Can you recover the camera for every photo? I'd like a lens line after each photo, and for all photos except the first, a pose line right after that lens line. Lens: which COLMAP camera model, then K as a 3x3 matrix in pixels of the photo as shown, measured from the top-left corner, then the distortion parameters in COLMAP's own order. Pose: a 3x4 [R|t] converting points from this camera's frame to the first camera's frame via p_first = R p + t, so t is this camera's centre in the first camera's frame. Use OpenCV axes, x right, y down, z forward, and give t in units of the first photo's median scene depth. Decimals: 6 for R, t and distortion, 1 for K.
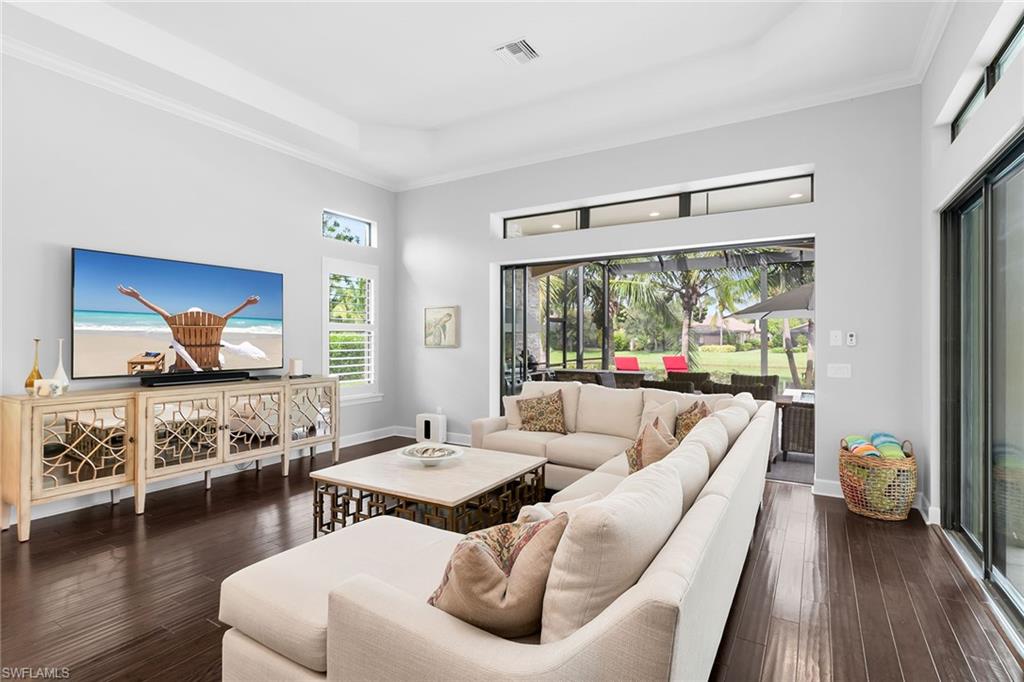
lens RADIAL K [[493.5, 0, 502.1], [0, 493.5, 340.5], [0, 0, 1]] dist [-0.005207, -0.000613]
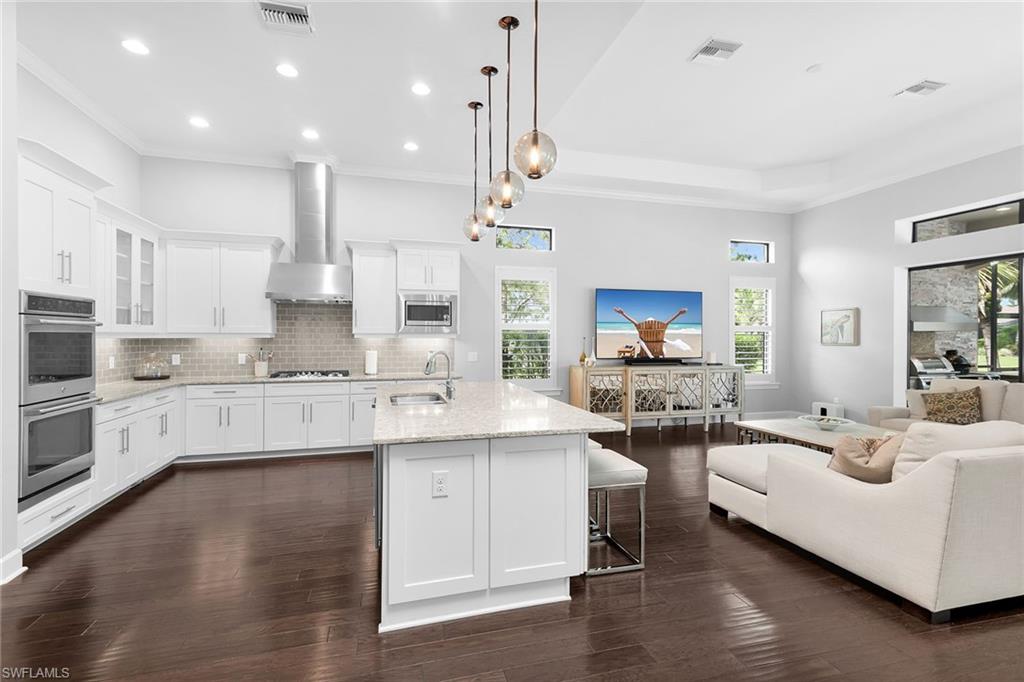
lens RADIAL K [[465.3, 0, 509.1], [0, 465.3, 337.5], [0, 0, 1]] dist [0.014021, -0.000217]
pose [[0.736570, 0.002105, -0.676358, 0.062299], [-0.003460, 0.999994, -0.000656, -0.000737], [0.676353, 0.002823, 0.736573, -0.403207]]
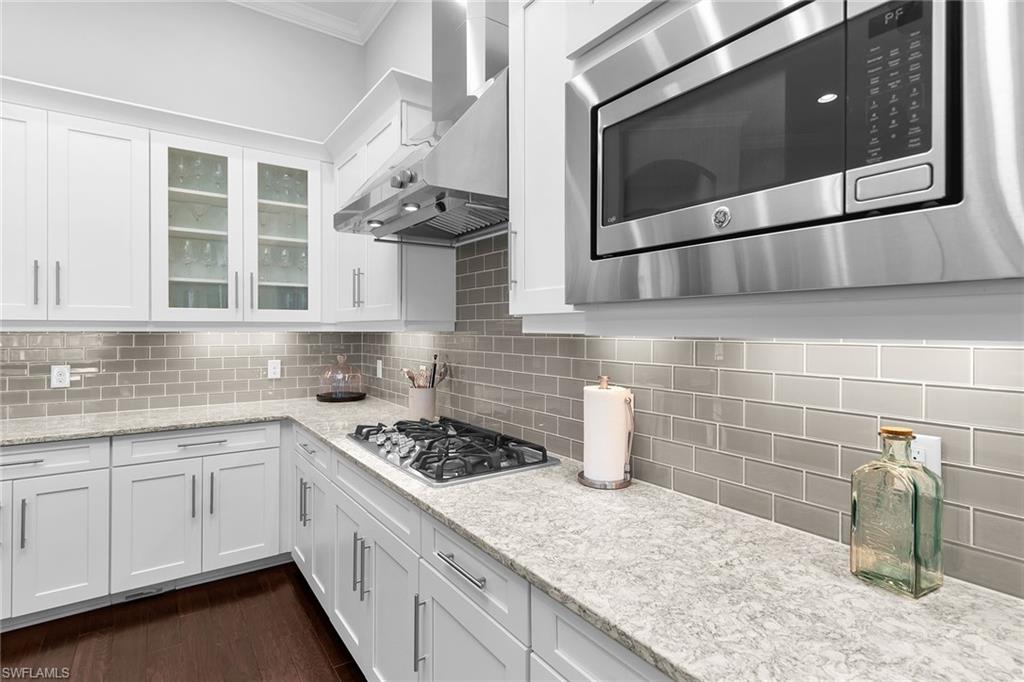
lens RADIAL K [[501.6, 0, 505.6], [0, 501.6, 327.3], [0, 0, 1]] dist [0.009706, -0.000062]
pose [[-0.393754, -0.004691, -0.919204, -0.696701], [-0.004639, 0.999984, -0.003116, -0.001943], [0.919204, 0.003037, -0.393770, 0.311747]]
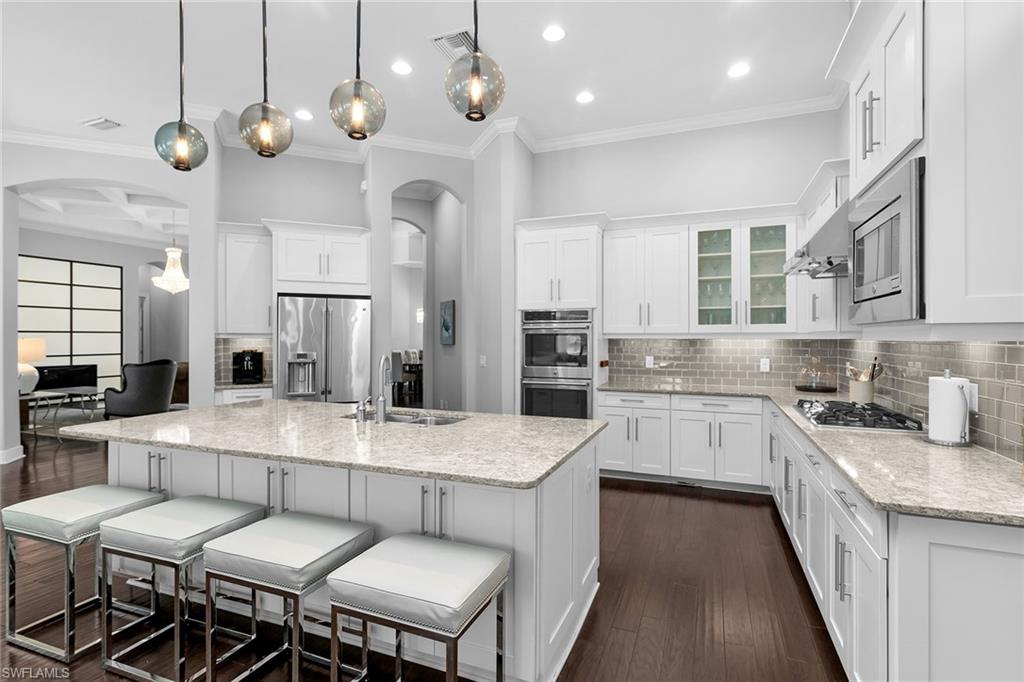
lens RADIAL K [[508.5, 0, 511.1], [0, 508.5, 335.9], [0, 0, 1]] dist [0.013122, -0.000437]
pose [[-0.982740, -0.002842, -0.184971, -0.533437], [-0.003012, 0.999995, 0.000636, -0.002059], [0.184968, 0.001182, -0.982744, 0.635556]]
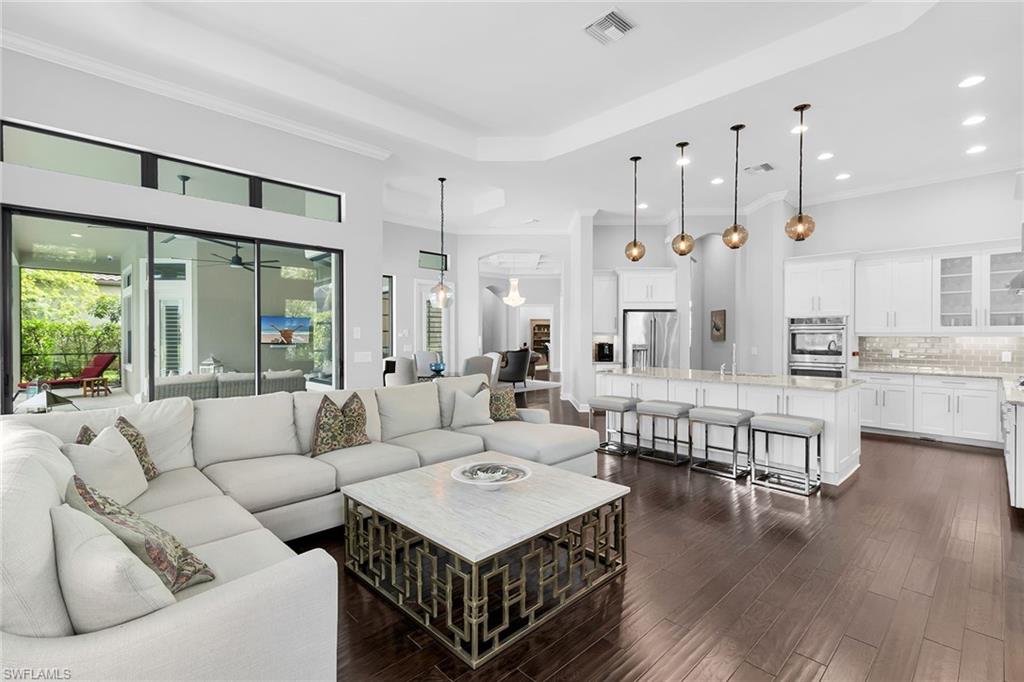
lens RADIAL K [[461.4, 0, 508.2], [0, 461.4, 339.4], [0, 0, 1]] dist [0.009200, -0.000505]
pose [[-0.969692, -0.005814, 0.244261, -0.257567], [-0.002596, 0.999906, 0.013496, -0.003082], [-0.244316, 0.012453, -0.969616, 1.215869]]
